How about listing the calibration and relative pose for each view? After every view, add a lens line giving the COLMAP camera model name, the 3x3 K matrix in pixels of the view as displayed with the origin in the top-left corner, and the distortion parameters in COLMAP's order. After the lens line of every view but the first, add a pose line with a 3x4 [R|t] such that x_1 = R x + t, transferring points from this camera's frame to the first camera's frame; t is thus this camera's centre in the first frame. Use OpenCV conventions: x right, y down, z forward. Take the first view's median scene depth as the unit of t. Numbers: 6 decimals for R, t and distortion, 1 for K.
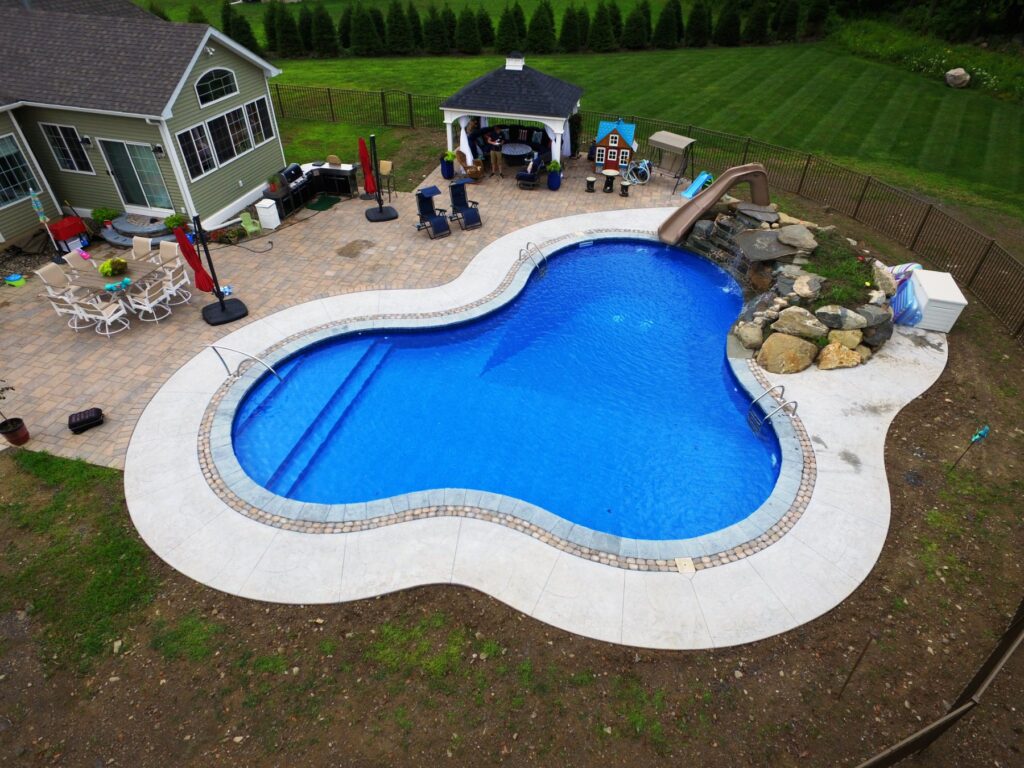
lens RADIAL K [[598.6, 0, 512.0], [0, 598.6, 384.0], [0, 0, 1]] dist [0.003383, 0.003918]
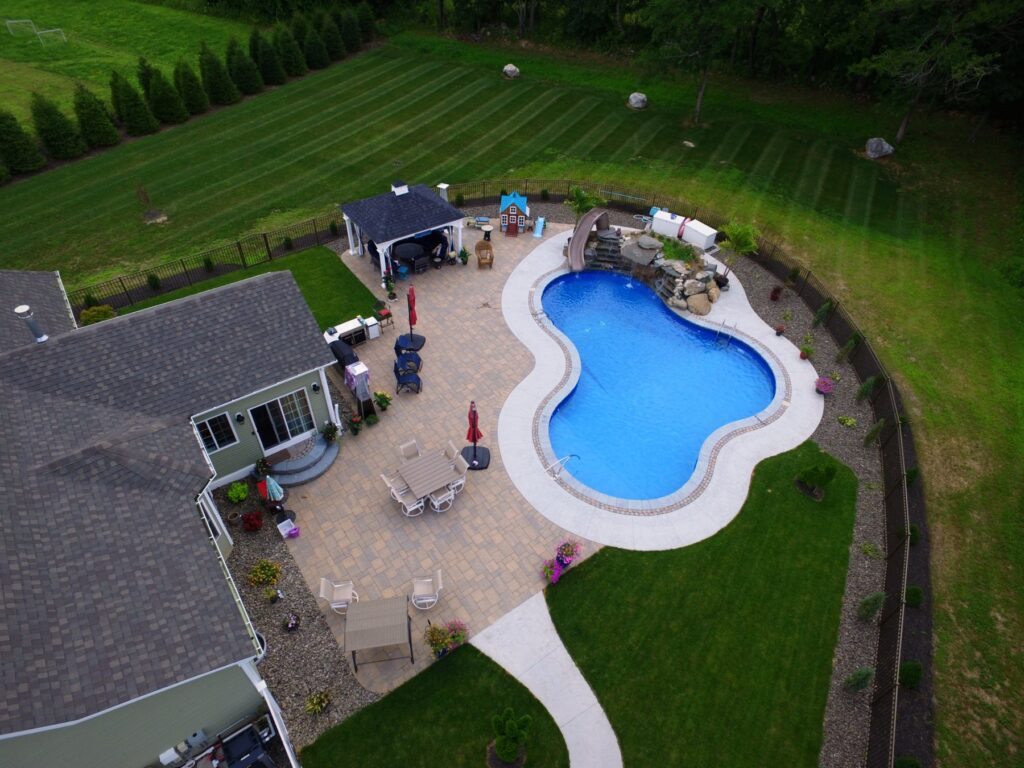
lens RADIAL K [[598.6, 0, 512.0], [0, 598.6, 384.0], [0, 0, 1]] dist [0.003383, 0.003918]
pose [[0.631118, -0.526560, 0.569583, -1.244759], [0.459895, 0.845323, 0.271892, -0.665783], [-0.624649, 0.090353, 0.775661, -0.150652]]
